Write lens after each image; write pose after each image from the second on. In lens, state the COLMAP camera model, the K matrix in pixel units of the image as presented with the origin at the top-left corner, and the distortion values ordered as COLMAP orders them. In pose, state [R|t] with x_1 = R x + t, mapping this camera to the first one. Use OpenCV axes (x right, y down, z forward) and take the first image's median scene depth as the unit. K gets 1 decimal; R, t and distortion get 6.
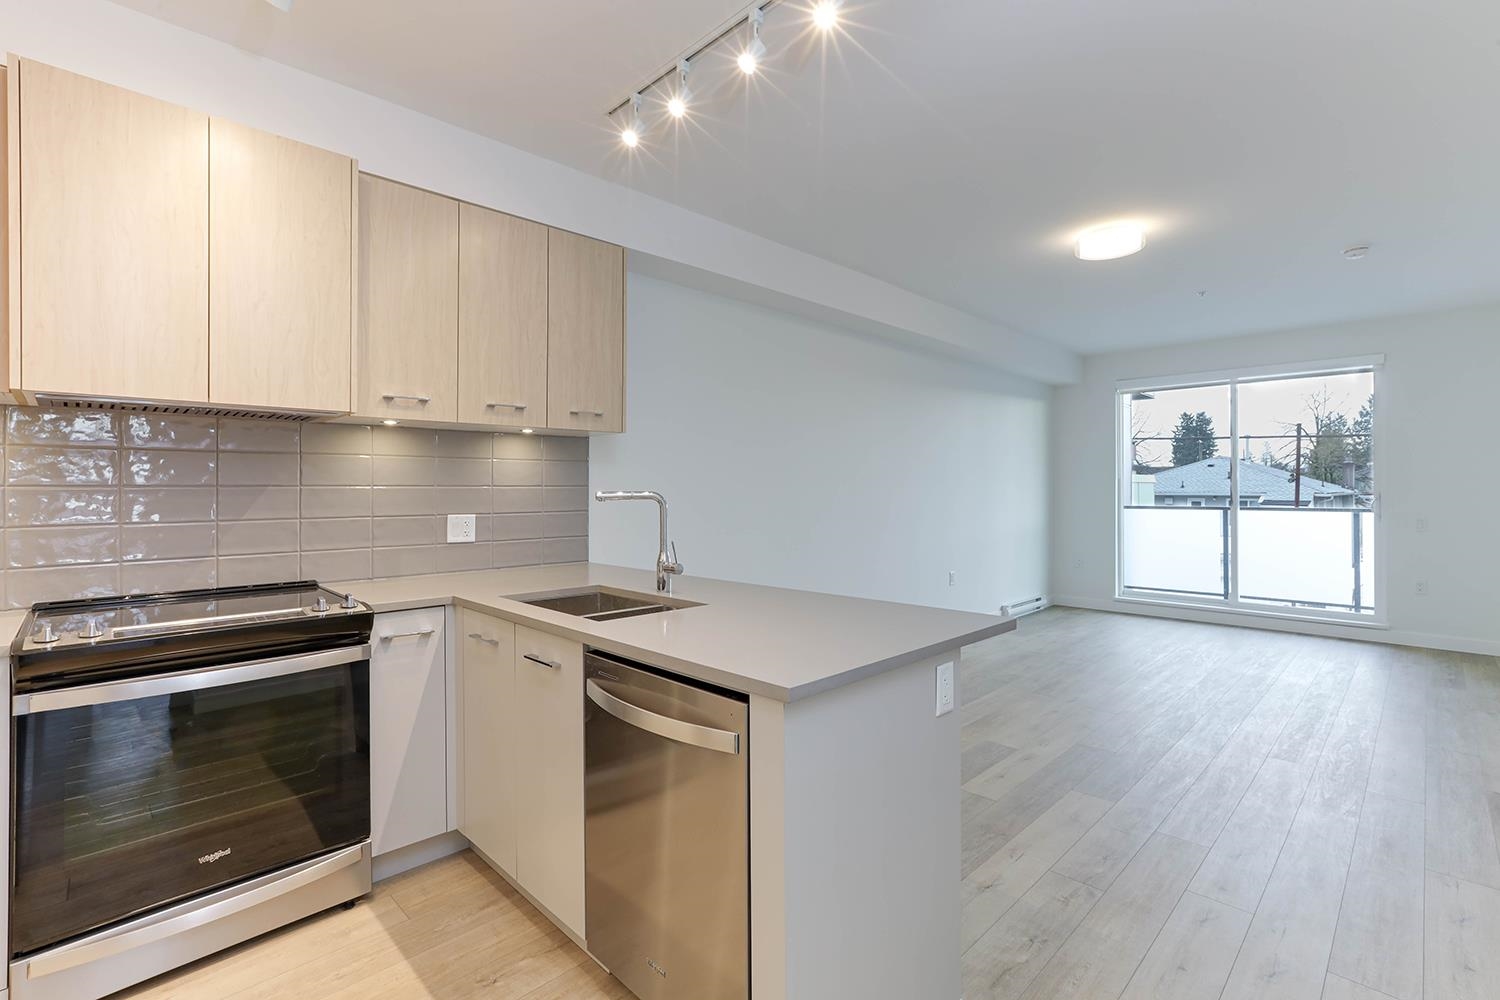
lens RADIAL K [[697.5, 0, 758.6], [0, 697.5, 479.8], [0, 0, 1]] dist [-0.028711, 0.019179]
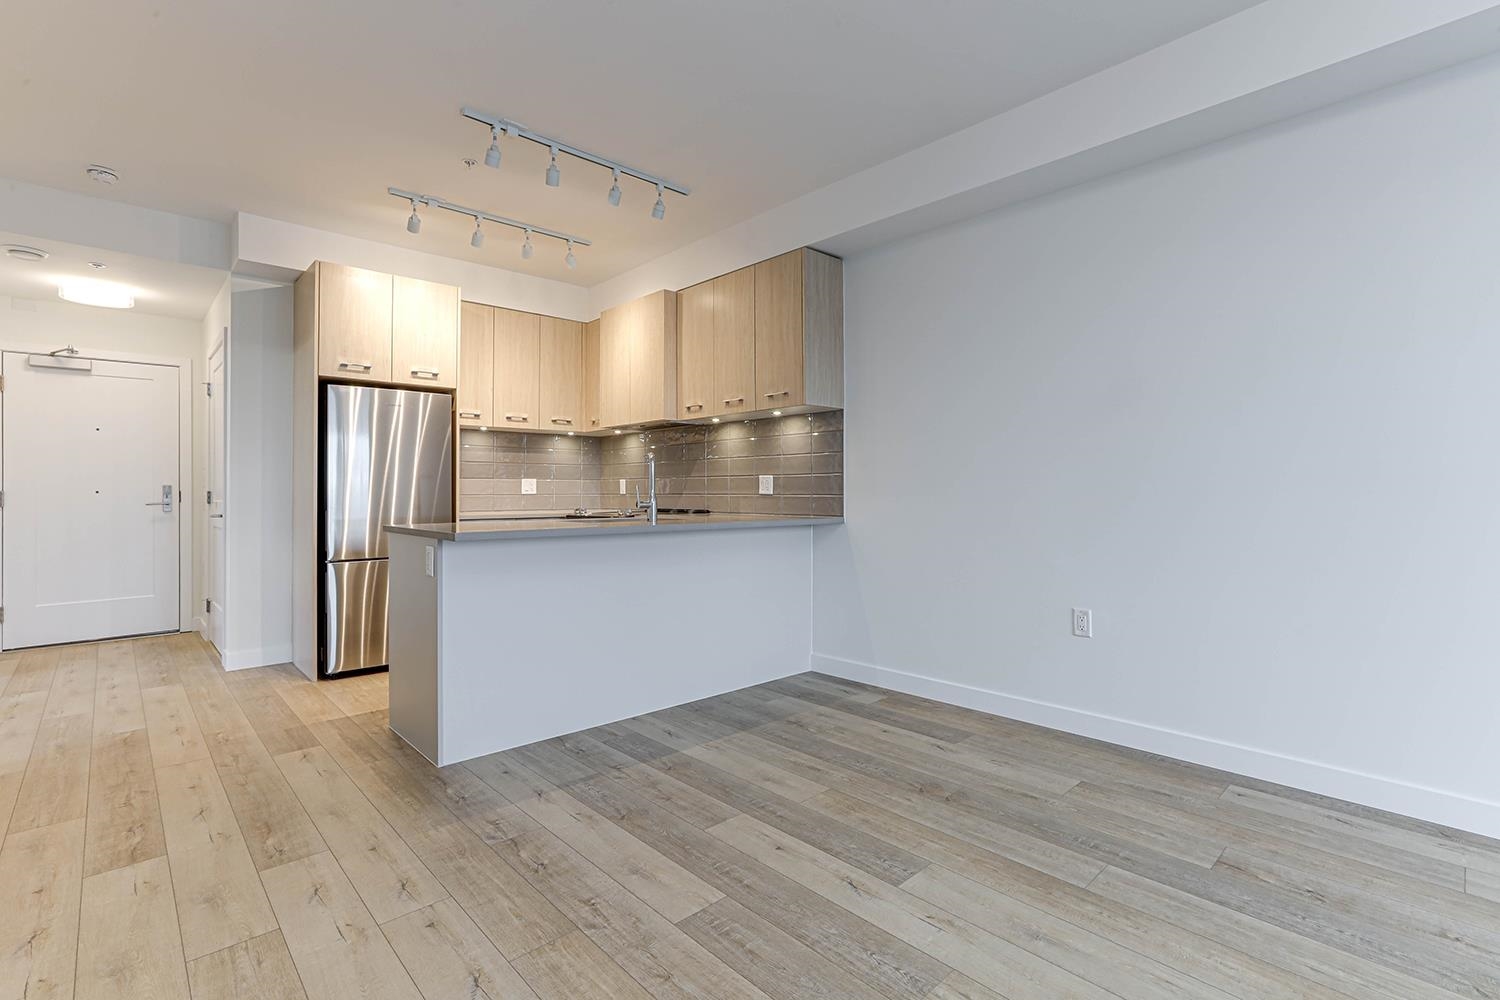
lens RADIAL K [[697.5, 0, 749.4], [0, 697.5, 479.1], [0, 0, 1]] dist [-0.028711, 0.019179]
pose [[-0.046889, -0.013592, -0.998808, 1.210651], [0.018741, 0.999719, -0.014484, 0.089930], [0.998724, -0.019398, -0.046621, 1.181280]]
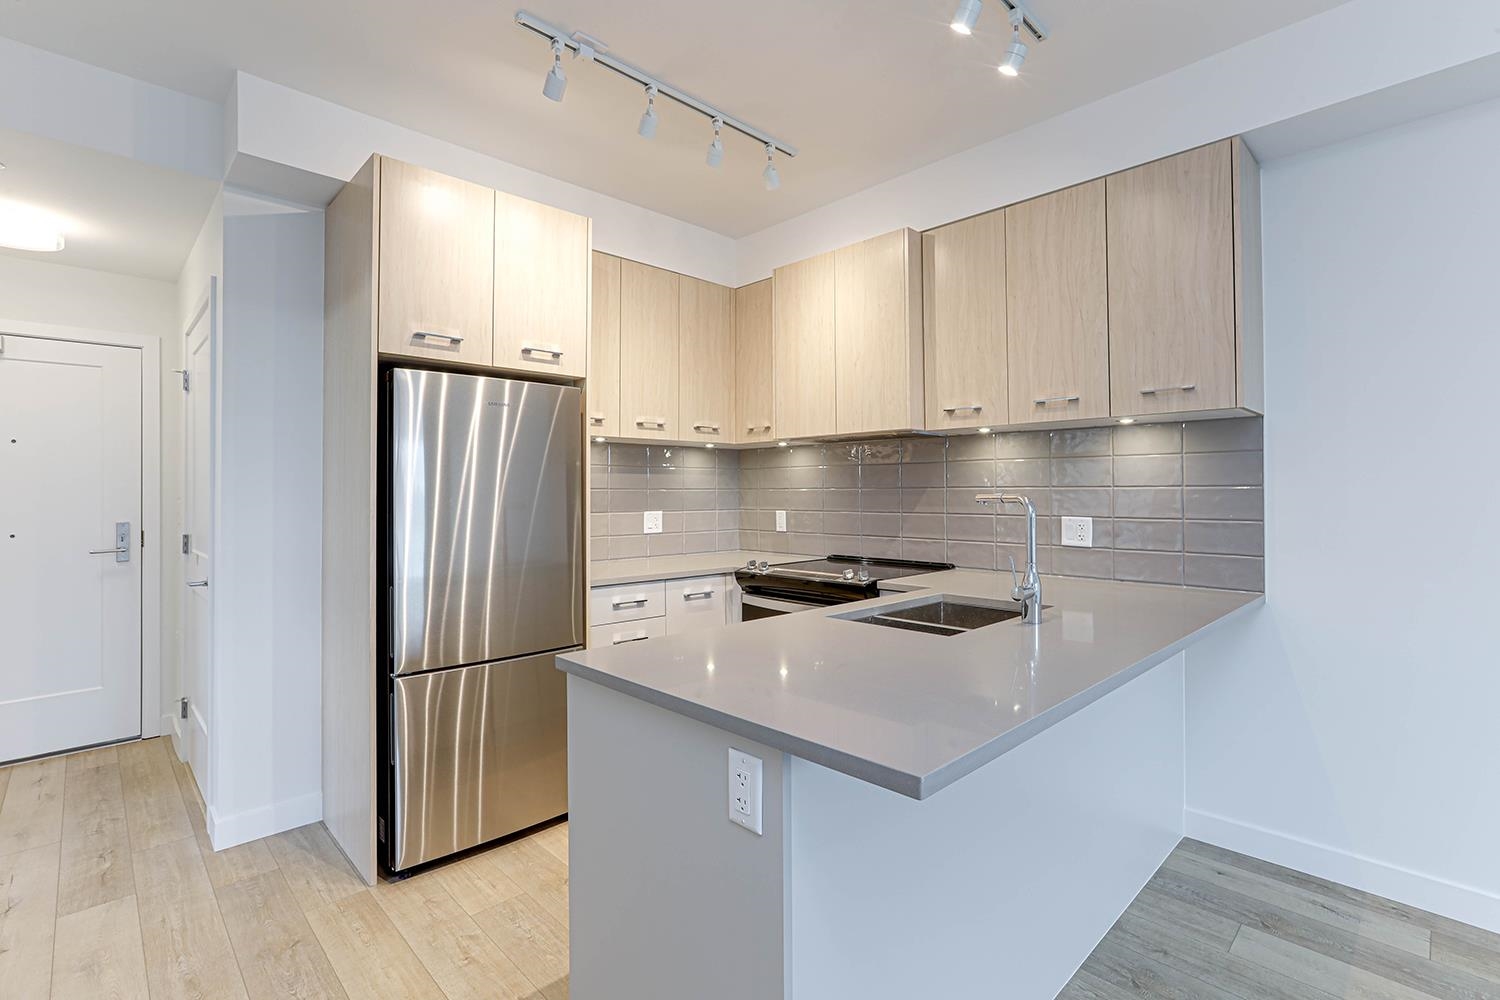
lens RADIAL K [[697.5, 0, 750.1], [0, 697.5, 479.9], [0, 0, 1]] dist [-0.028711, 0.019179]
pose [[-0.025866, -0.014293, -0.999563, 0.606189], [0.018421, 0.999721, -0.014772, 0.006423], [0.999496, -0.018795, -0.025595, 0.660706]]
